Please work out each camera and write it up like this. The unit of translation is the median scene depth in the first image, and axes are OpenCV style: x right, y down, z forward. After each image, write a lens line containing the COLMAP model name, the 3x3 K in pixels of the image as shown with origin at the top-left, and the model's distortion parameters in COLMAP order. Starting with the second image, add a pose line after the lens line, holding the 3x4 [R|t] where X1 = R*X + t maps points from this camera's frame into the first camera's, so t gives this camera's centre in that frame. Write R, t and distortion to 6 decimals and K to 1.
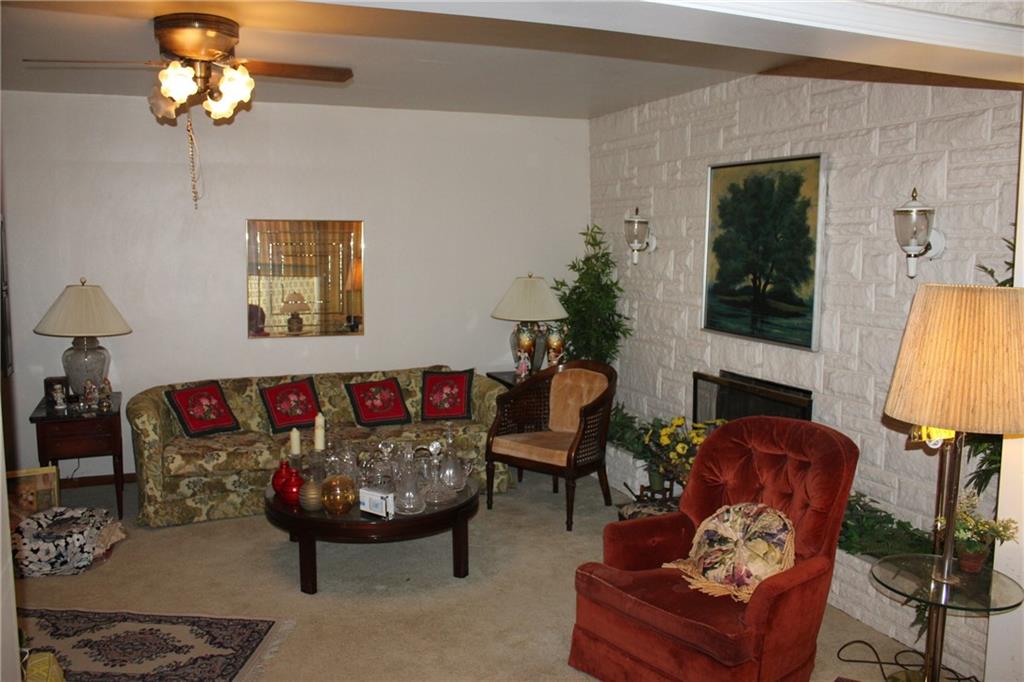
lens RADIAL K [[857.3, 0, 510.1], [0, 857.3, 342.7], [0, 0, 1]] dist [-0.131816, 0.087482]
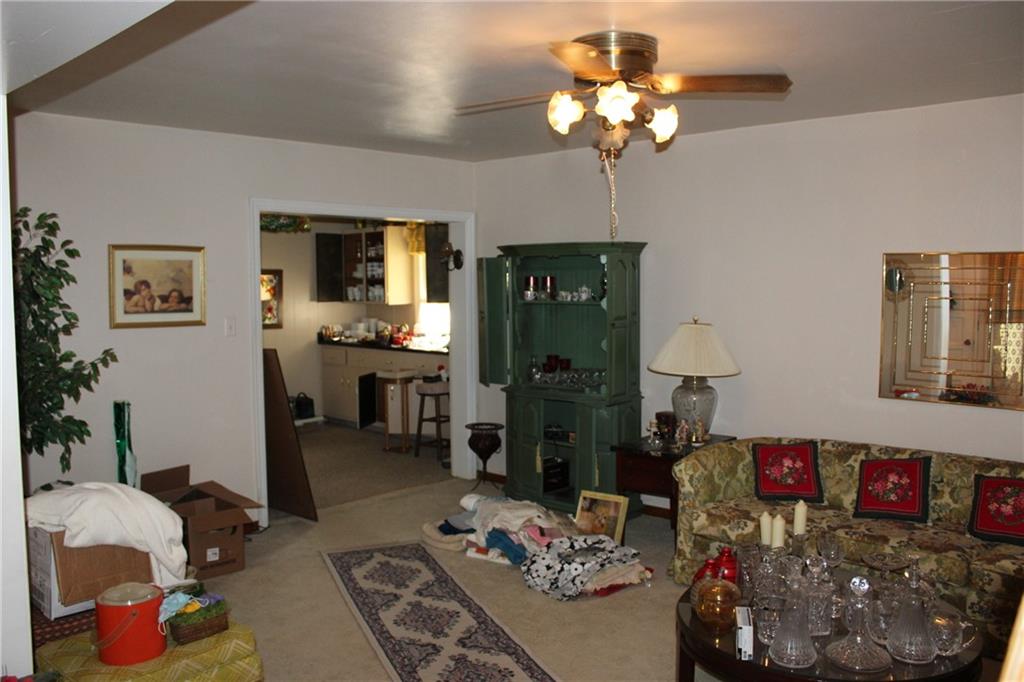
lens RADIAL K [[857.3, 0, 510.7], [0, 857.3, 338.5], [0, 0, 1]] dist [-0.131816, 0.087482]
pose [[0.409560, 0.051343, -0.910837, 0.362645], [-0.094694, 0.995414, 0.013531, -0.049845], [0.907355, 0.080709, 0.412544, 0.437813]]
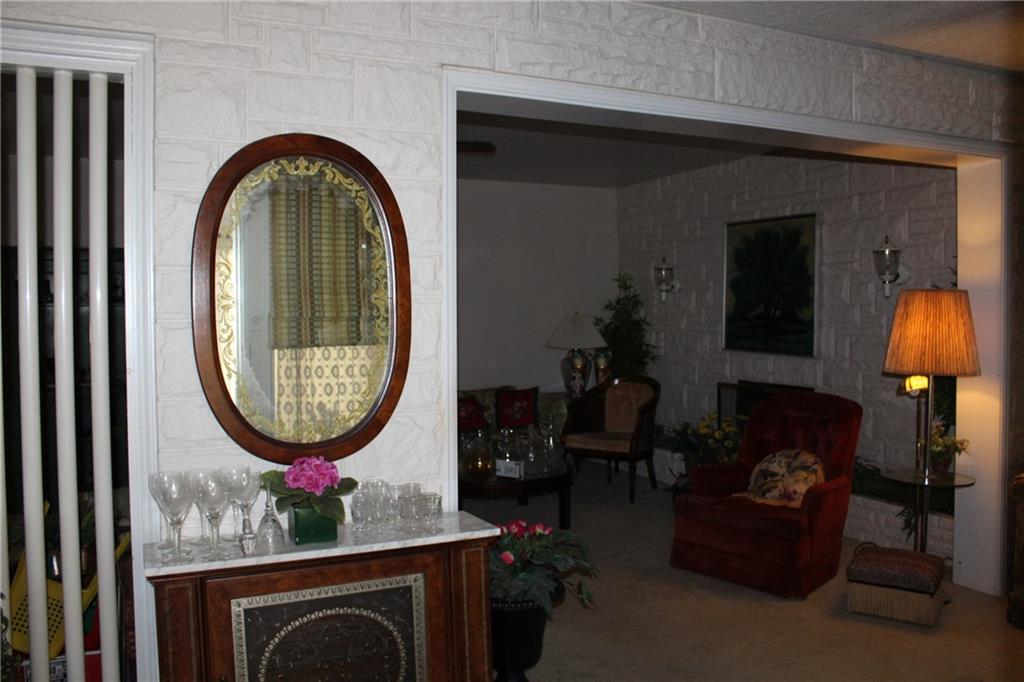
lens RADIAL K [[857.3, 0, 514.6], [0, 857.3, 340.9], [0, 0, 1]] dist [-0.131816, 0.087482]
pose [[0.998030, -0.011768, 0.061630, -0.185291], [0.016600, 0.996776, -0.078503, 0.074292], [-0.060507, 0.079371, 0.995007, -0.289995]]
